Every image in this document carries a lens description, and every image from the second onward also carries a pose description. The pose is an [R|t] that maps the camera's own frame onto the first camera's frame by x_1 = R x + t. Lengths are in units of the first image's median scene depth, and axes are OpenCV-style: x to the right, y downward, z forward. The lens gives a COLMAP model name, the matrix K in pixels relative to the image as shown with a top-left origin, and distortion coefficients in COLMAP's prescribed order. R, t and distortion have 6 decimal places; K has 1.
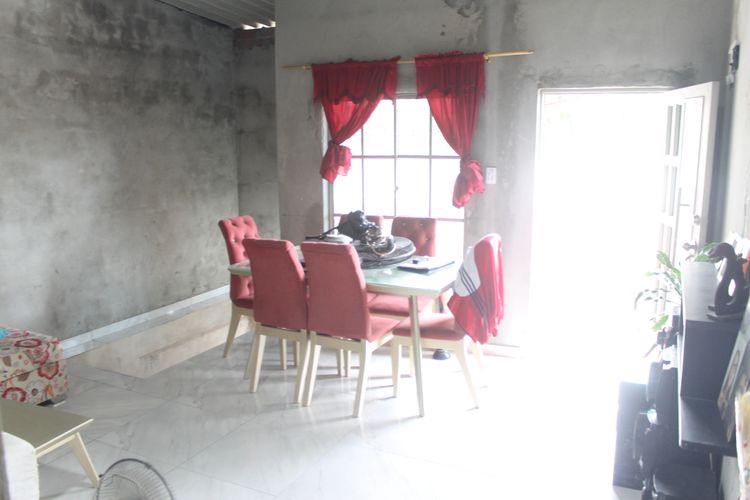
lens RADIAL K [[635.5, 0, 375.0], [0, 635.5, 250.0], [0, 0, 1]] dist [-0.162366, 0.147250]
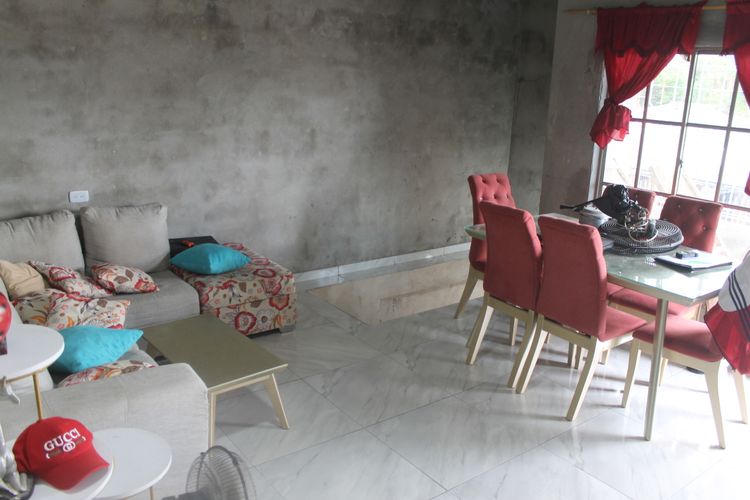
lens RADIAL K [[635.5, 0, 375.0], [0, 635.5, 250.0], [0, 0, 1]] dist [-0.162366, 0.147250]
pose [[0.884478, 0.164856, -0.436487, 0.055701], [-0.124073, 0.984920, 0.120576, -0.032835], [0.449782, -0.052491, 0.891594, 0.090238]]
